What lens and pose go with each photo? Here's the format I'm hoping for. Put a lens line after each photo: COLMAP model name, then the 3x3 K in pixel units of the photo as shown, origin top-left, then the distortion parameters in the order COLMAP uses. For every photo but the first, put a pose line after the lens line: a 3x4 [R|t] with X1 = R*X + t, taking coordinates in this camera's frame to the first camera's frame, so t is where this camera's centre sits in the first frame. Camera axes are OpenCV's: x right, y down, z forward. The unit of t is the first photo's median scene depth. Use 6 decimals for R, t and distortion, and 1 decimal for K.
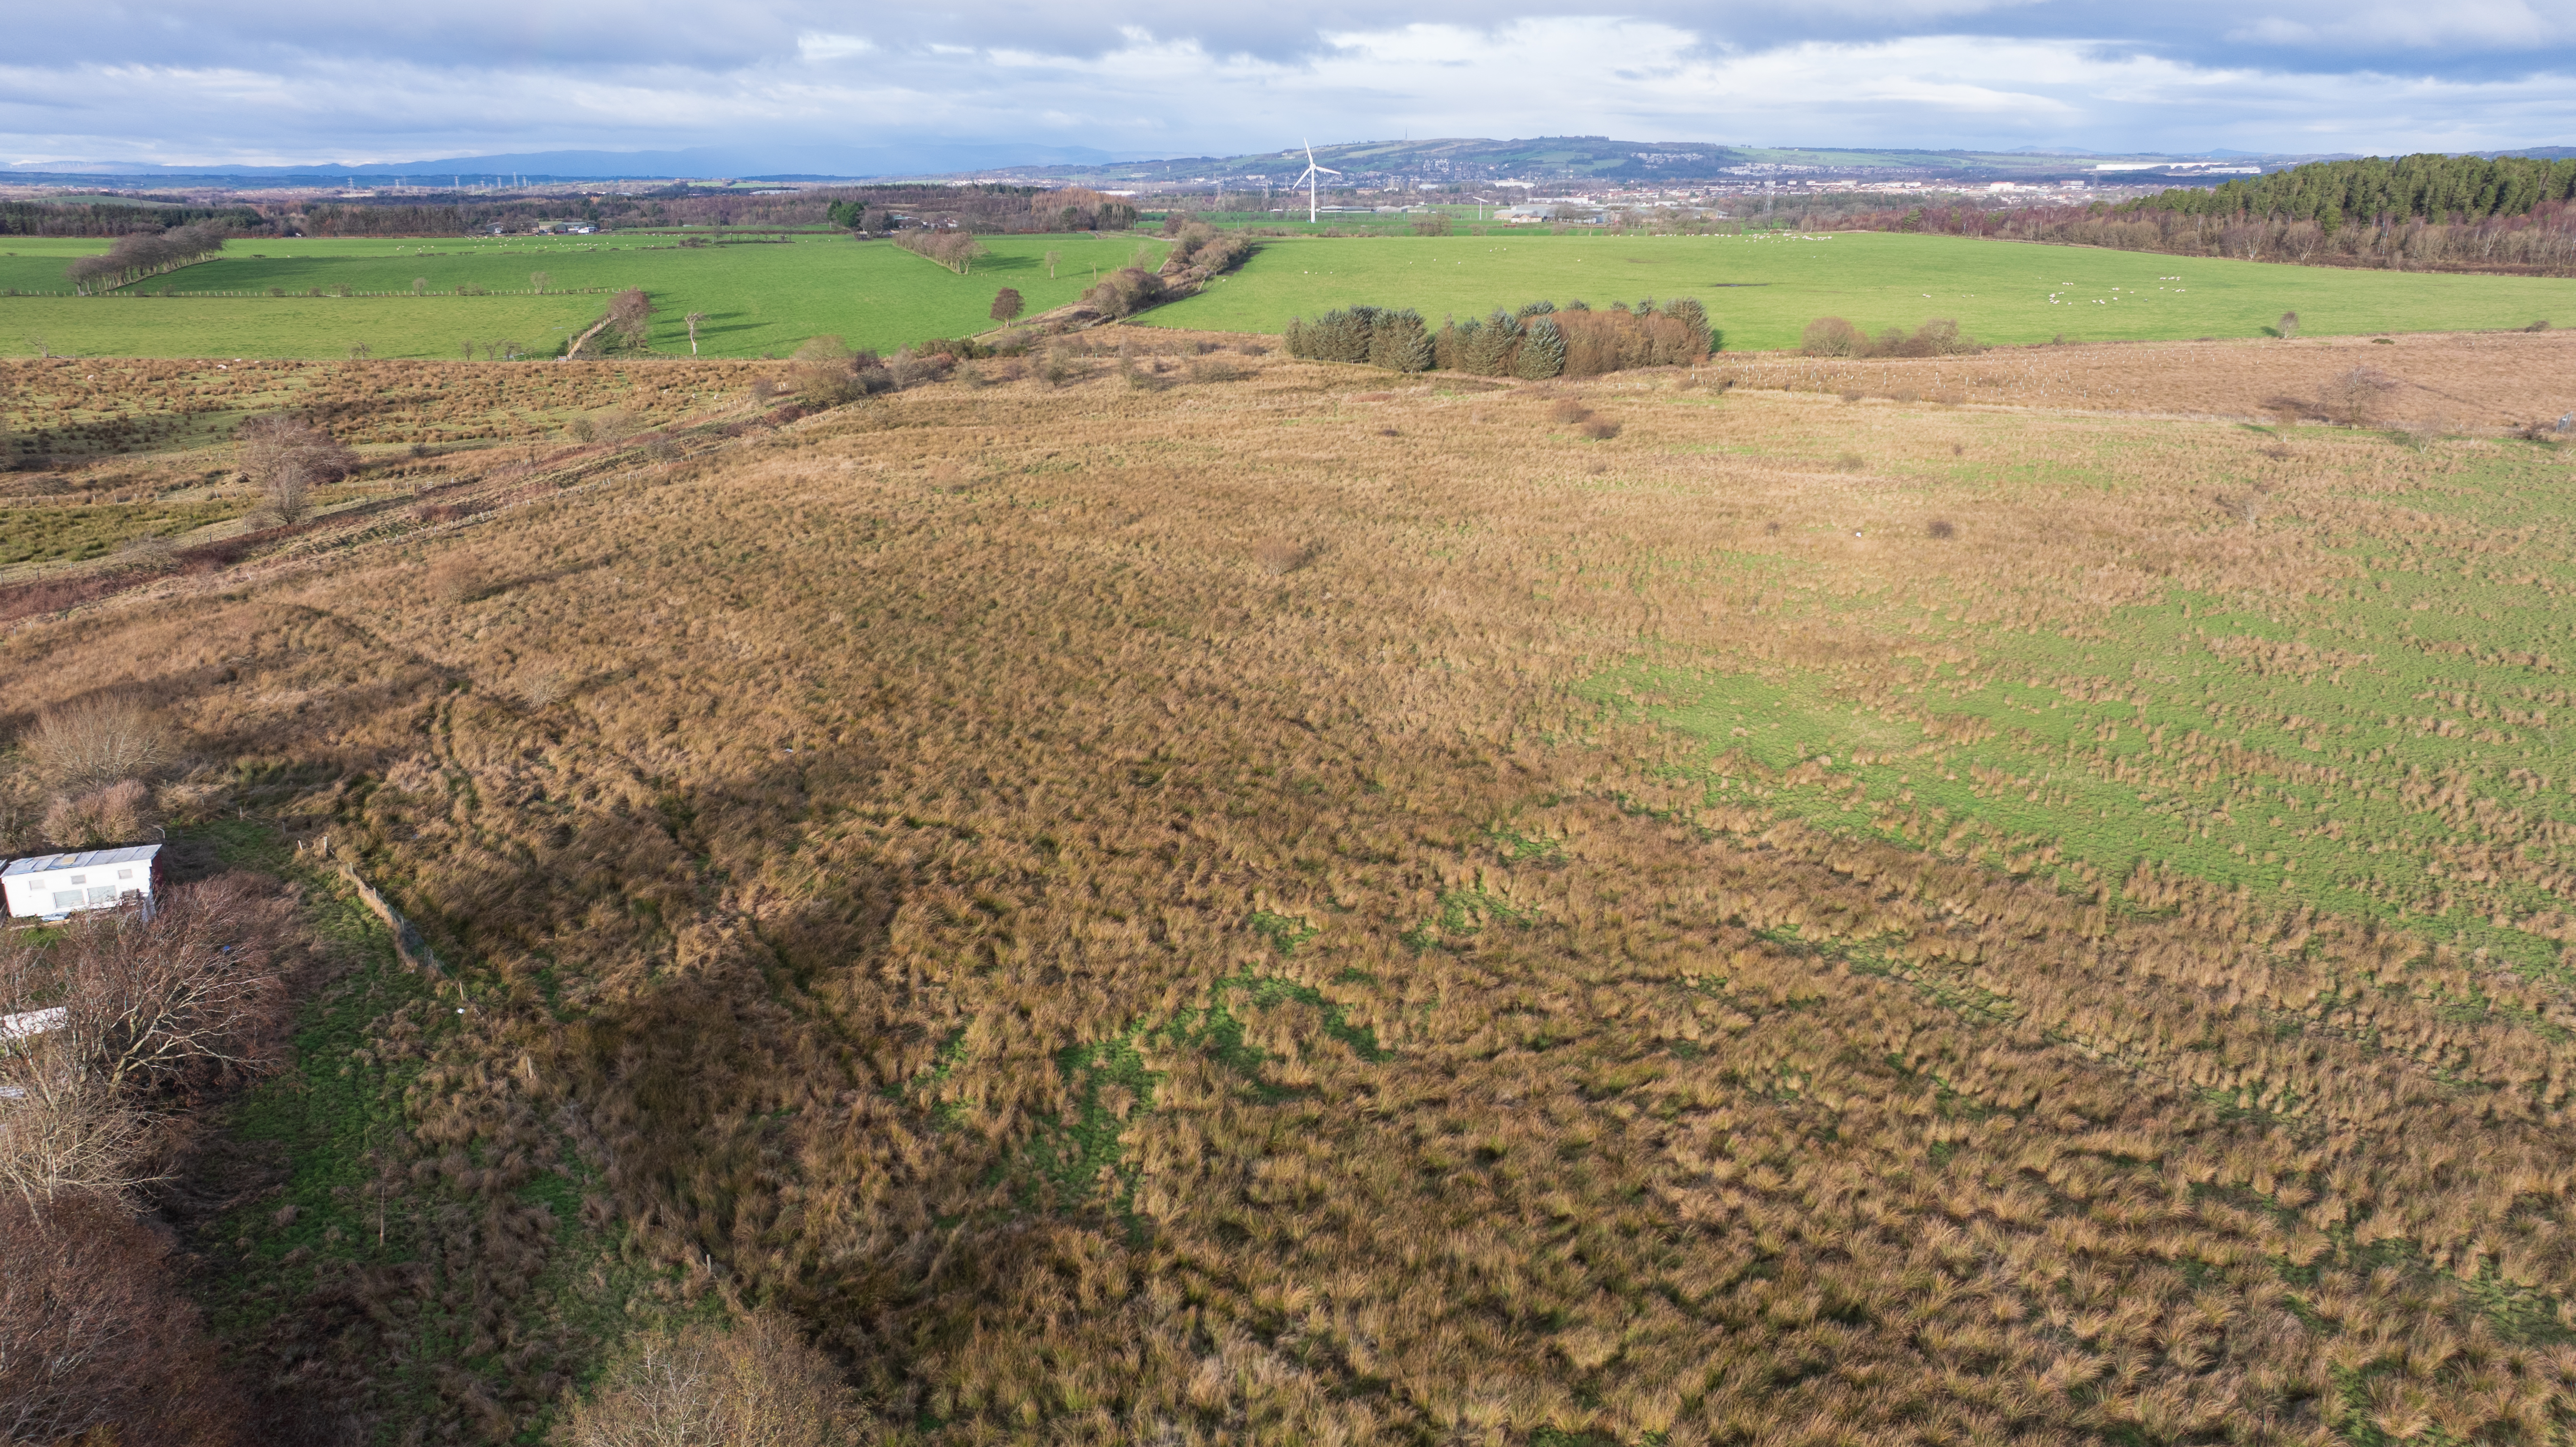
lens RADIAL K [[1818.3, 0, 1288.0], [0, 1818.3, 723.5], [0, 0, 1]] dist [-0.033979, 0.030905]
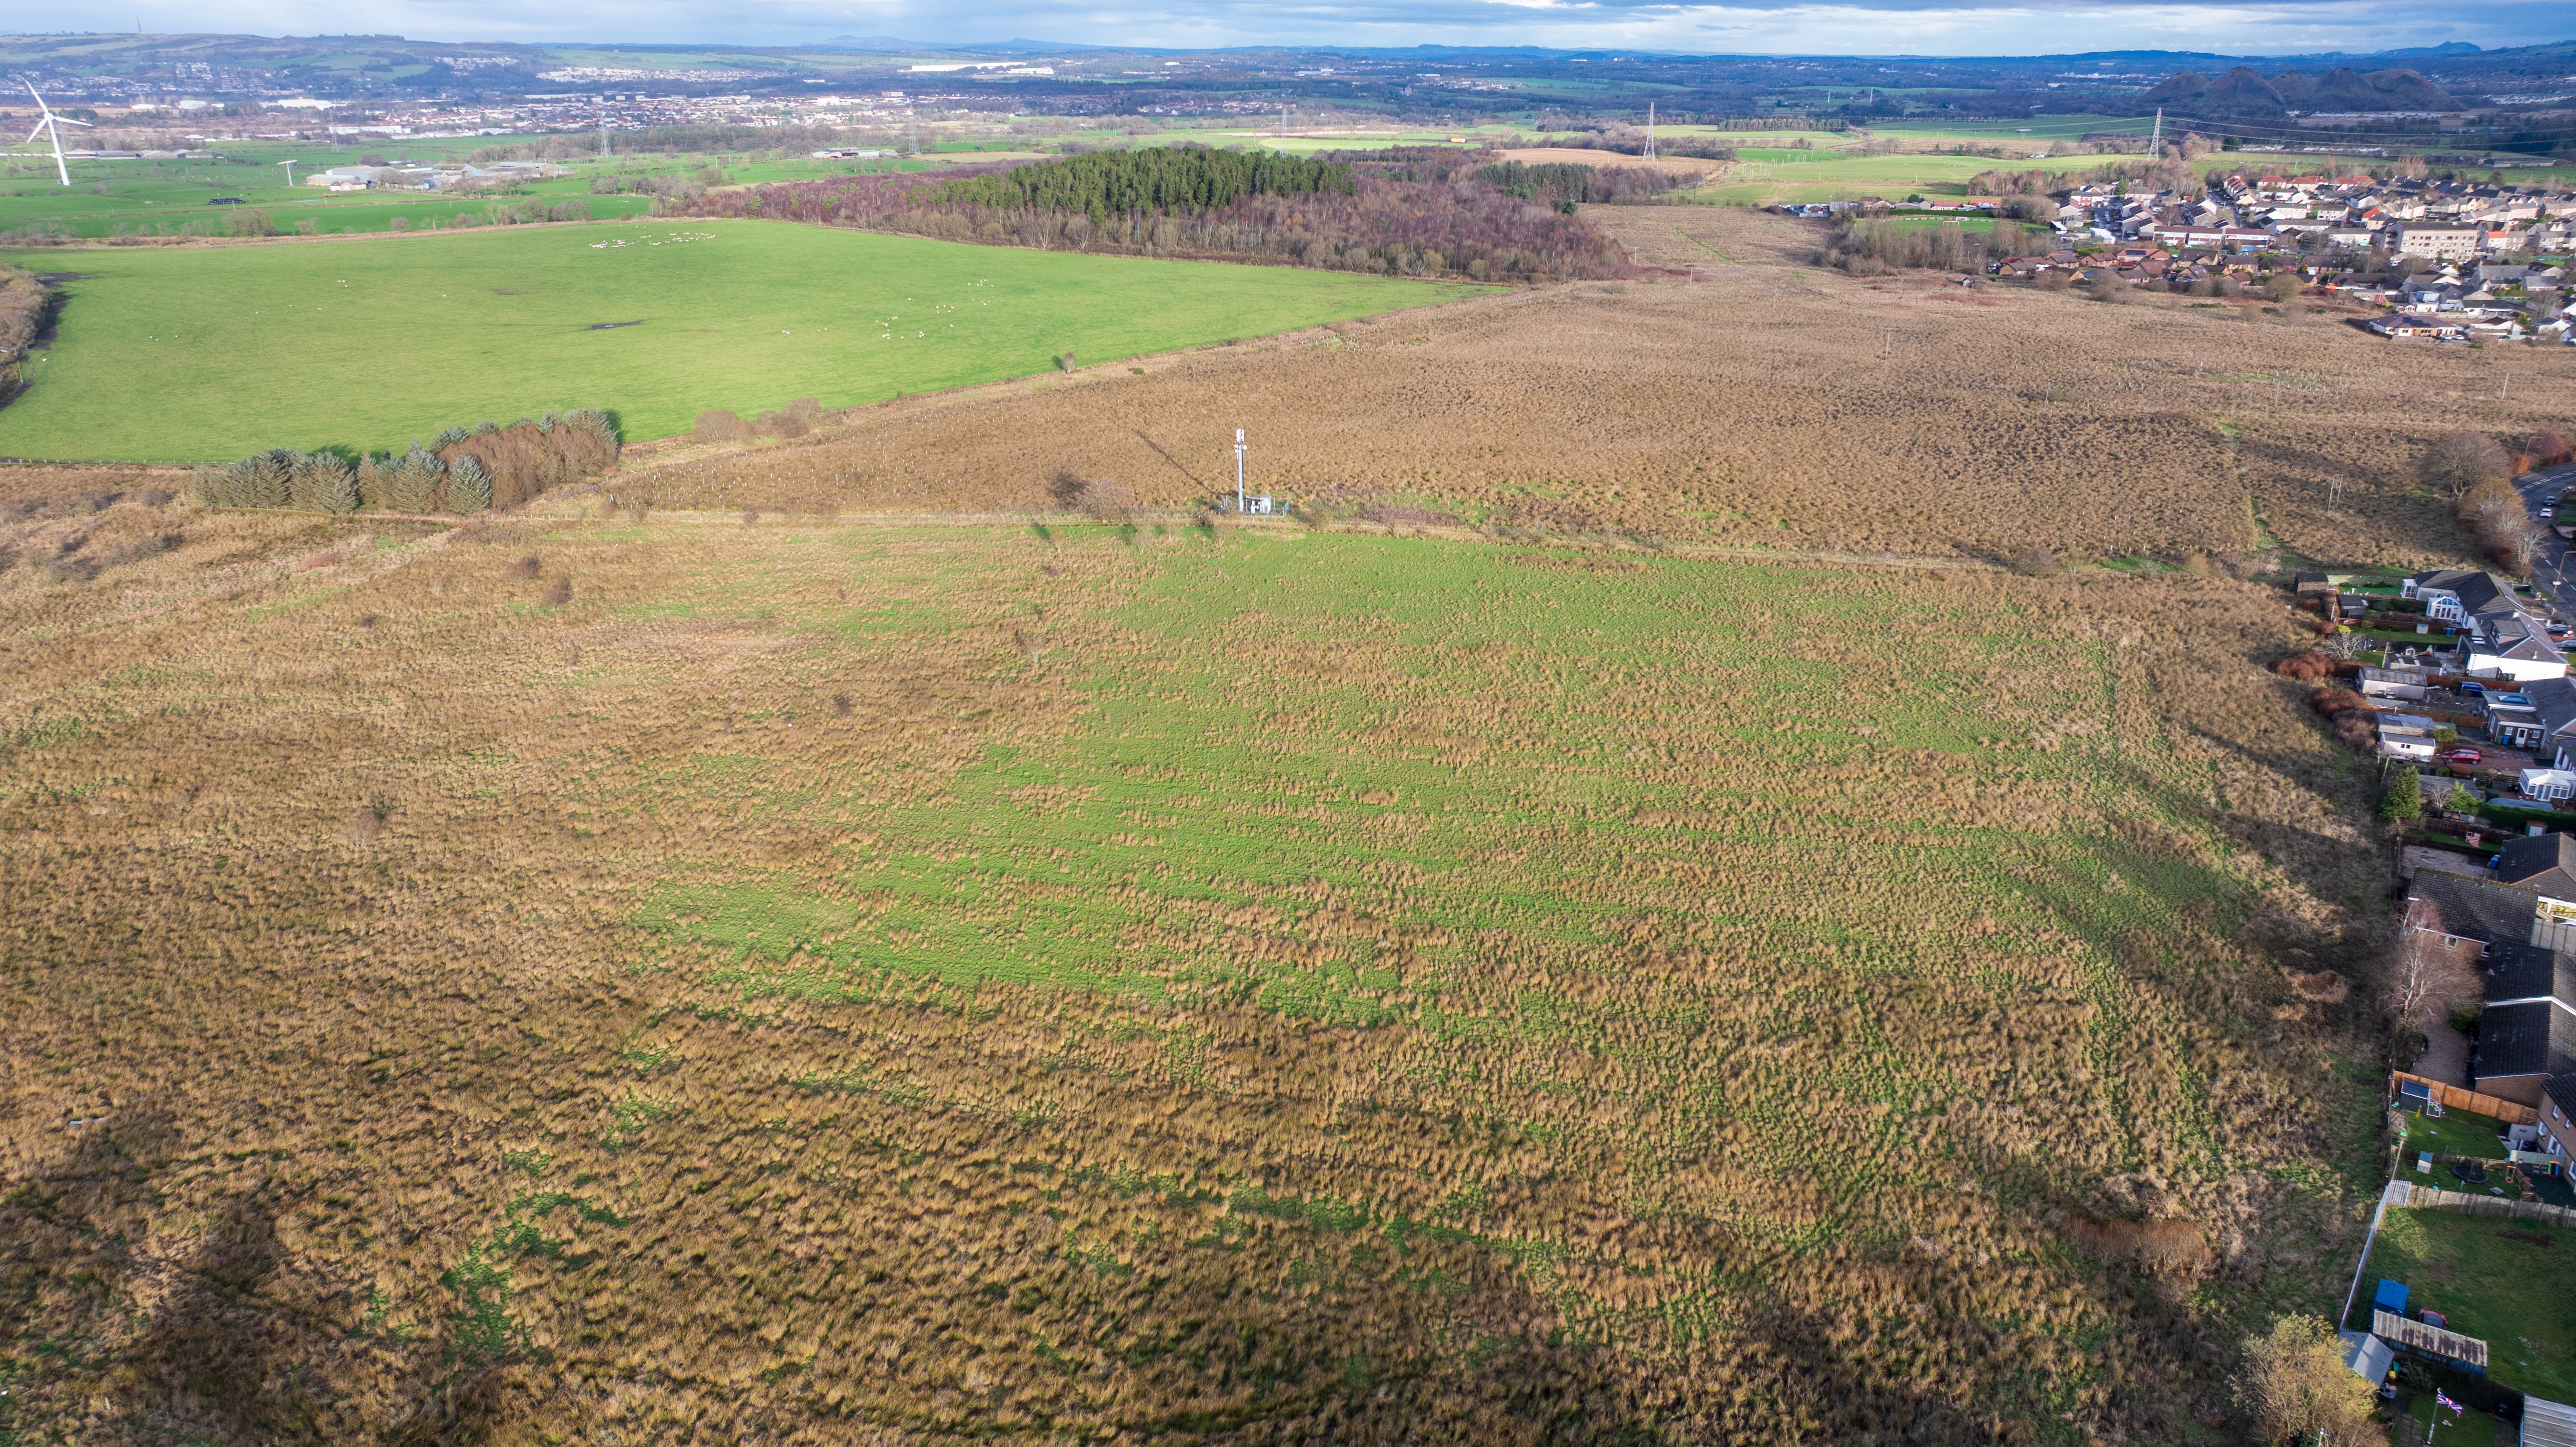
lens RADIAL K [[1842.7, 0, 1297.3], [0, 1842.7, 684.9], [0, 0, 1]] dist [-0.002074, -0.044569]
pose [[0.825596, -0.180334, 0.534669, -0.297257], [0.162081, 0.983413, 0.081414, -0.420471], [-0.540482, 0.019444, 0.841131, -1.032000]]
